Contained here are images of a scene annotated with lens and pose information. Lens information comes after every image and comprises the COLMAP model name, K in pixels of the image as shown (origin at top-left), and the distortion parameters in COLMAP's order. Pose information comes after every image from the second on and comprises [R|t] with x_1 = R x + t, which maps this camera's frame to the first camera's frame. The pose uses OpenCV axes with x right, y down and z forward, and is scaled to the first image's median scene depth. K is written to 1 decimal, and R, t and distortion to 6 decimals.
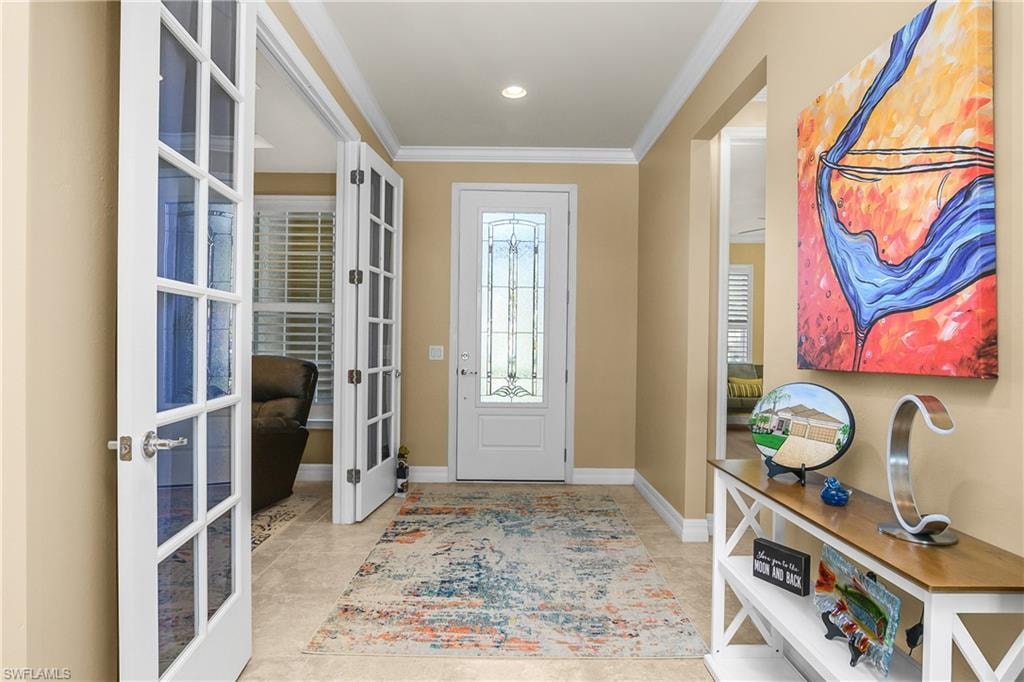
lens RADIAL K [[560.1, 0, 511.0], [0, 560.1, 343.9], [0, 0, 1]] dist [-0.001657, -0.000261]
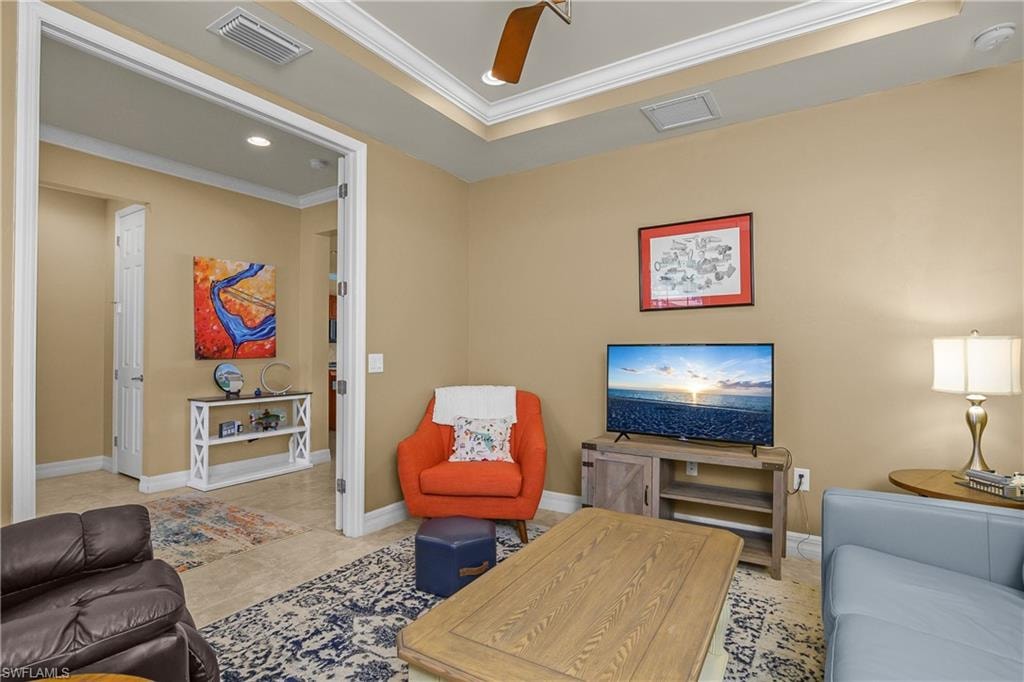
lens RADIAL K [[497.3, 0, 512.1], [0, 497.3, 342.1], [0, 0, 1]] dist [0.000070, -0.000001]
pose [[-0.849914, -0.003925, 0.526907, -2.271139], [-0.010535, 0.999899, -0.009545, -0.032681], [-0.526816, -0.013664, -0.849869, 2.639853]]
